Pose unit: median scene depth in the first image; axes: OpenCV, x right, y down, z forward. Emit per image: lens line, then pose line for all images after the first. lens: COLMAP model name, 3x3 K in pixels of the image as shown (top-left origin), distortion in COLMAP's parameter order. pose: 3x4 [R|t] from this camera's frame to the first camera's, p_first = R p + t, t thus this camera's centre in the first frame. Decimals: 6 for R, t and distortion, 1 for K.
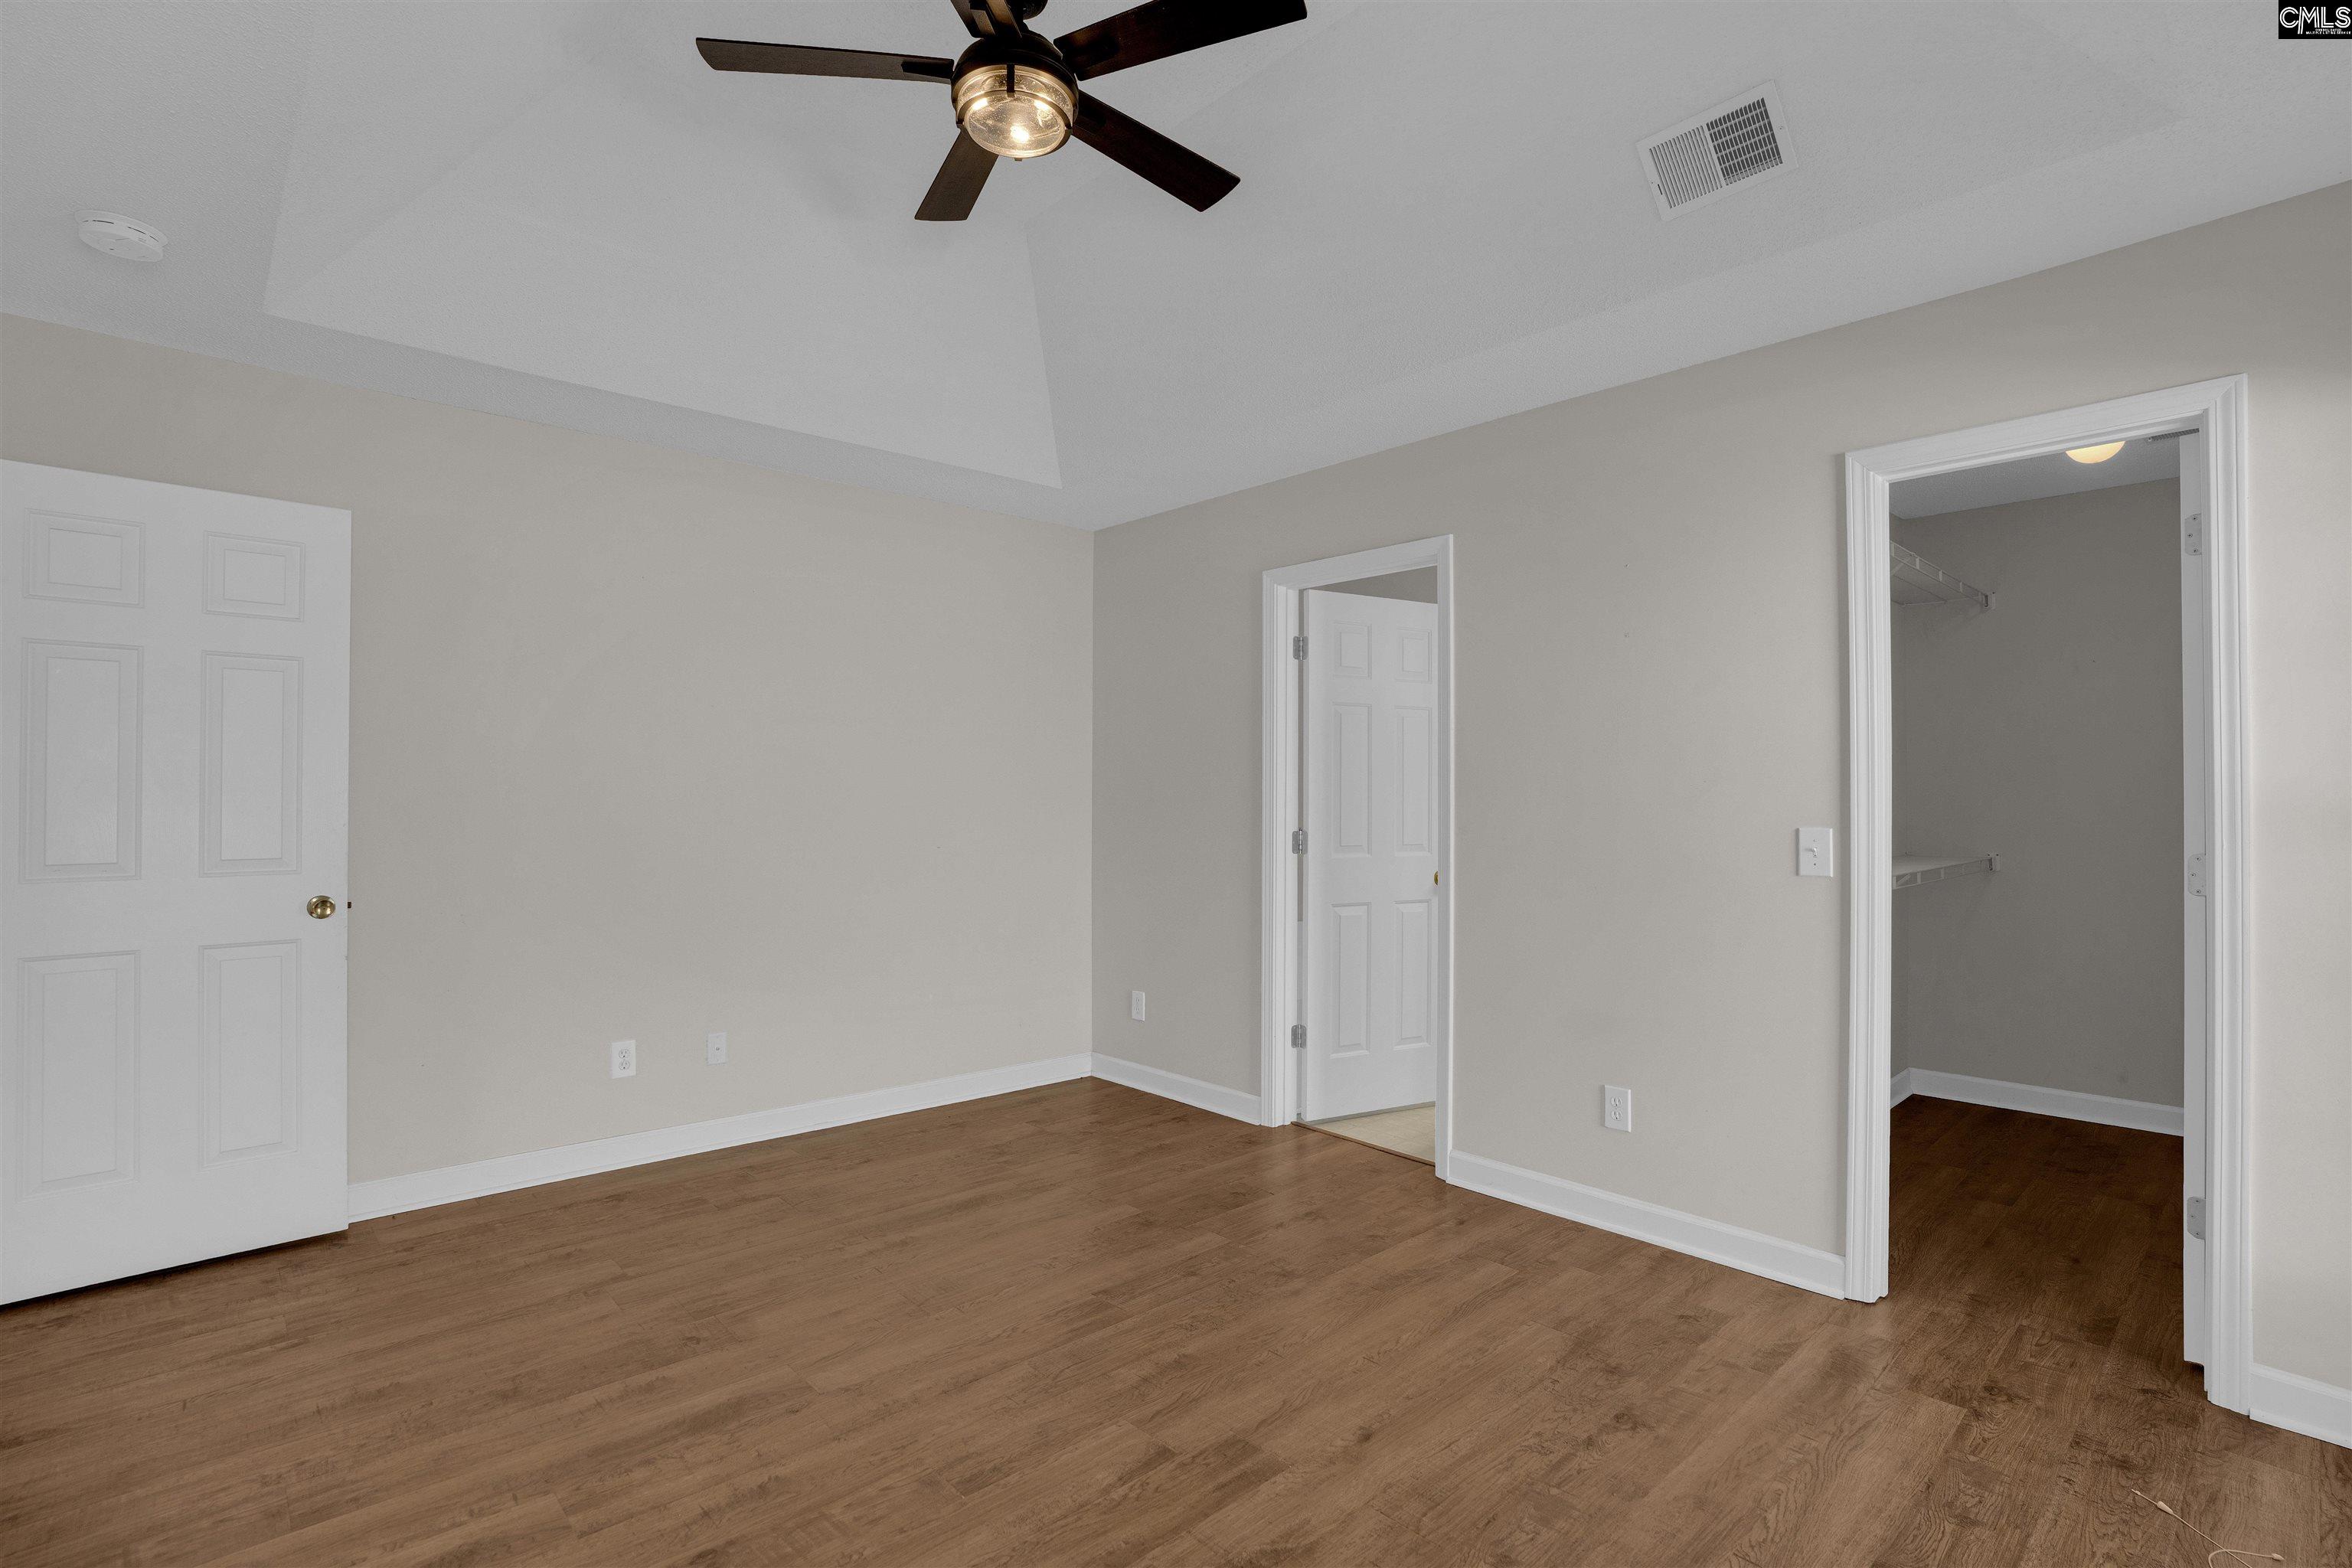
lens RADIAL K [[1115.5, 0, 1183.3], [0, 1115.5, 794.6], [0, 0, 1]] dist [-0.065233, 0.027537]
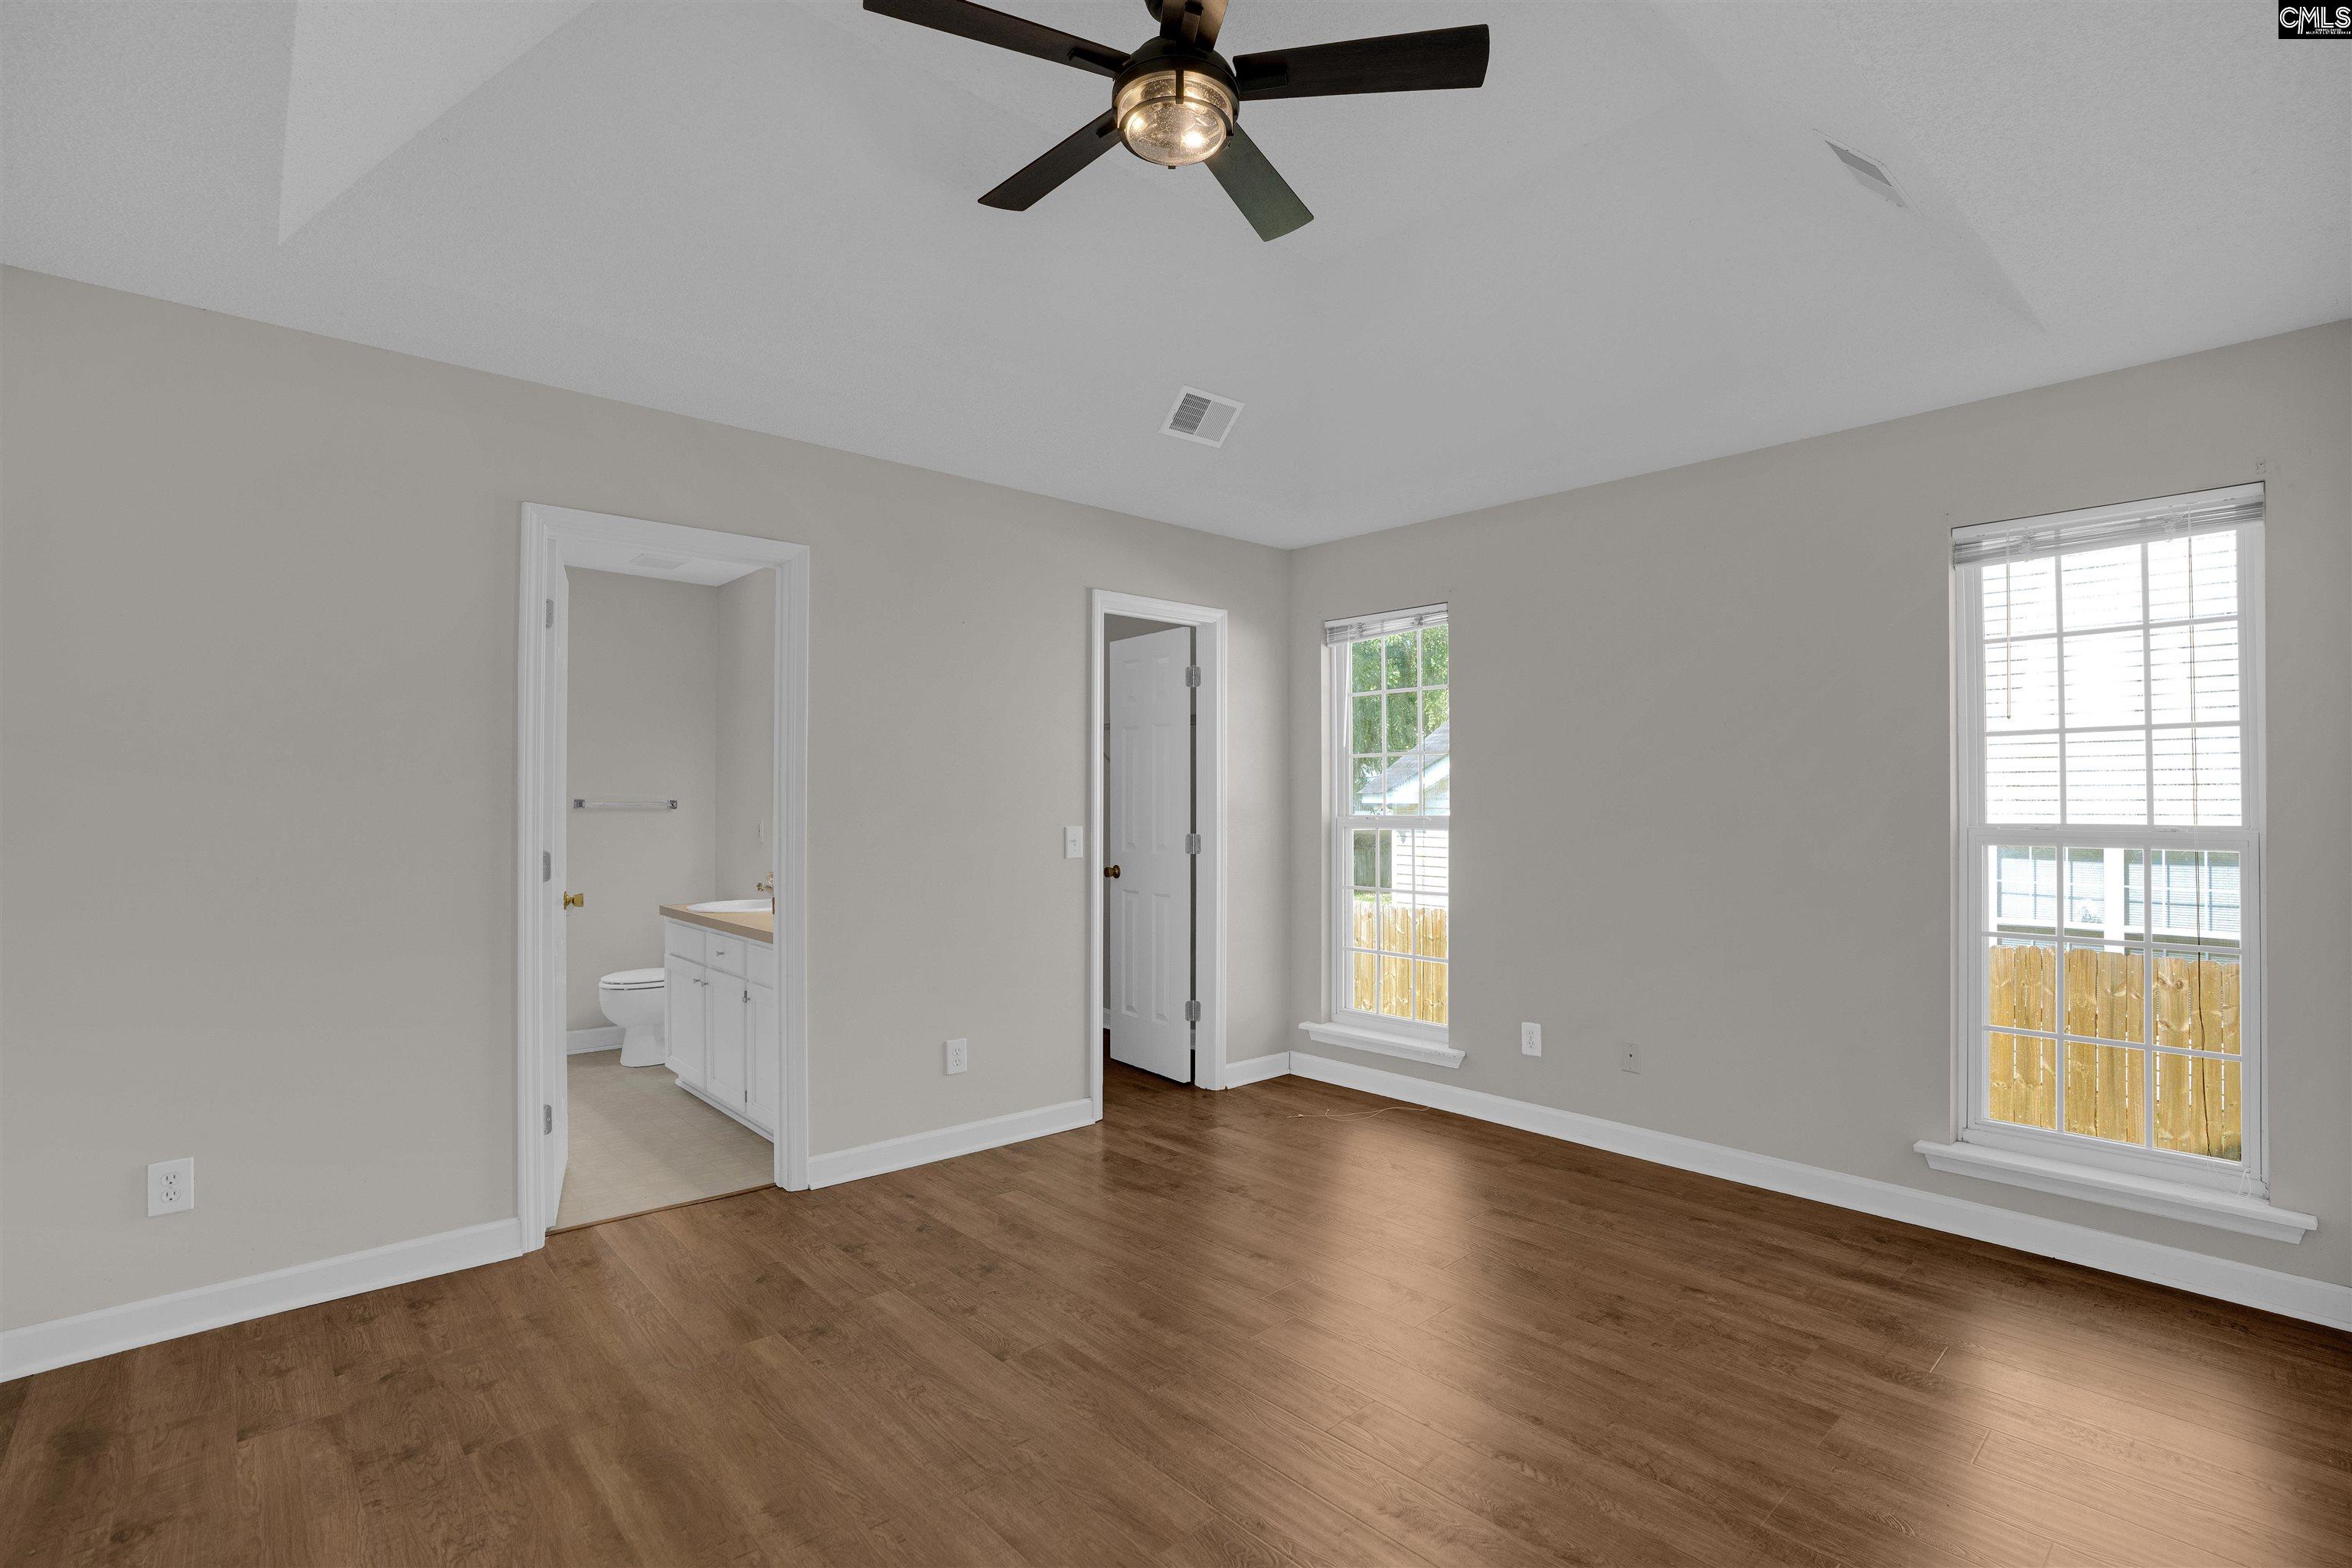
lens RADIAL K [[1120.9, 0, 1170.2], [0, 1120.9, 792.2], [0, 0, 1]] dist [-0.025772, 0.005150]
pose [[0.001721, 0.004296, 0.999989, -0.954295], [-0.007029, 0.999966, -0.004284, -0.011416], [-0.999974, -0.007021, 0.001751, 0.824252]]
